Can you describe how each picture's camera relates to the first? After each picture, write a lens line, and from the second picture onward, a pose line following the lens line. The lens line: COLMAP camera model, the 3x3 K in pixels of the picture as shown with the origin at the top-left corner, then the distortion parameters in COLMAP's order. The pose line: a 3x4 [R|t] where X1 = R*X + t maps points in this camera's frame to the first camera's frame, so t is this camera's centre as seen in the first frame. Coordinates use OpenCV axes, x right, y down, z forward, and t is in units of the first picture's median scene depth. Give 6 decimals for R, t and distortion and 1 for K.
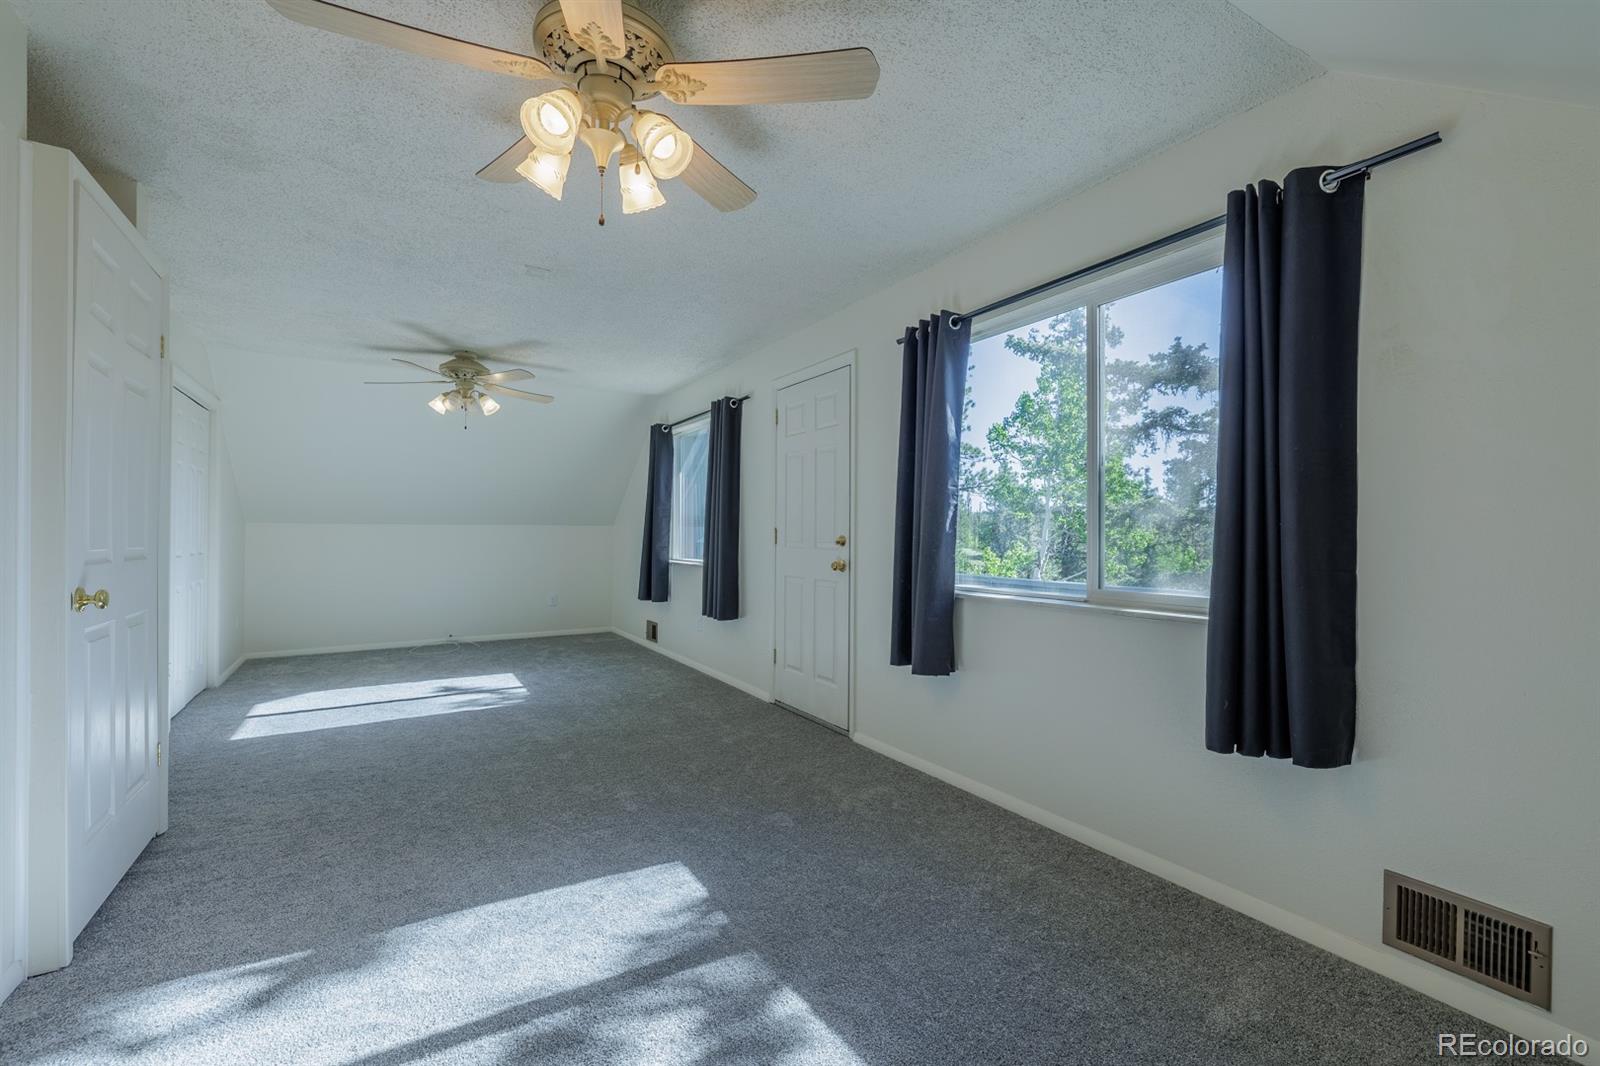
lens RADIAL K [[673.9, 0, 796.5], [0, 673.9, 532.6], [0, 0, 1]] dist [-0.001687, -0.000641]
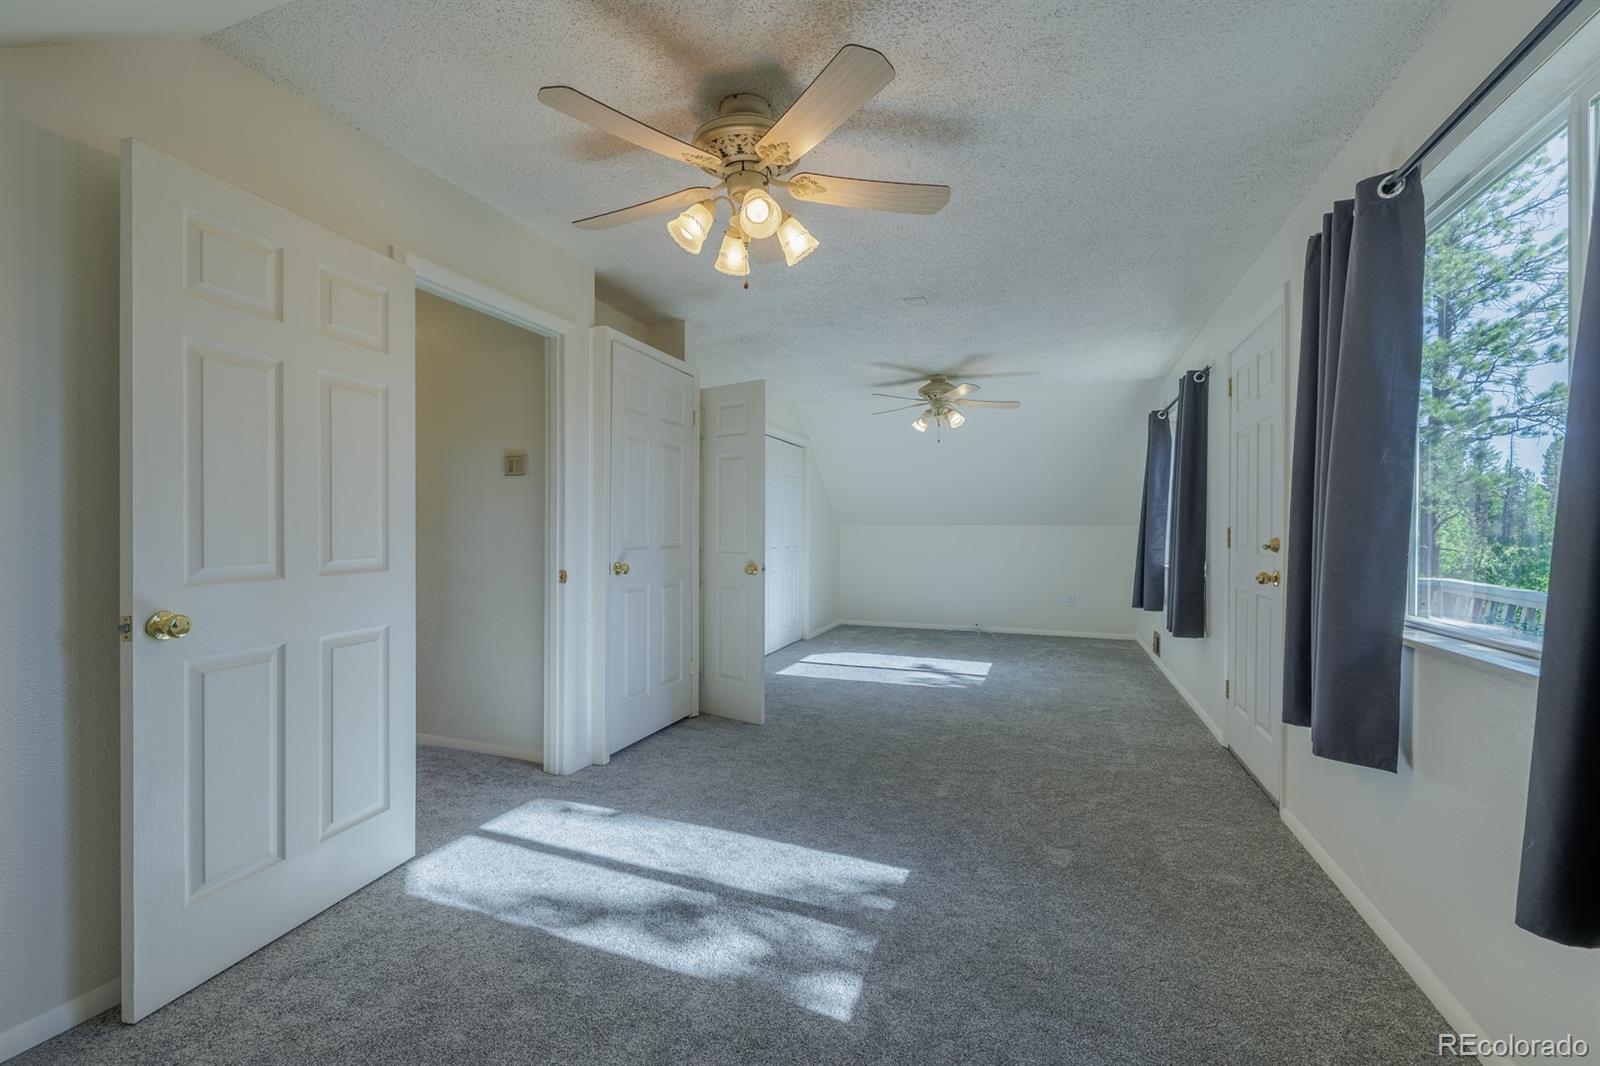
lens RADIAL K [[673.9, 0, 796.5], [0, 673.9, 532.6], [0, 0, 1]] dist [-0.001687, -0.000641]
pose [[0.610988, 0.002899, -0.791634, 0.327785], [-0.003074, 0.999994, 0.001290, -0.000470], [0.791634, 0.001646, 0.610994, 0.129471]]
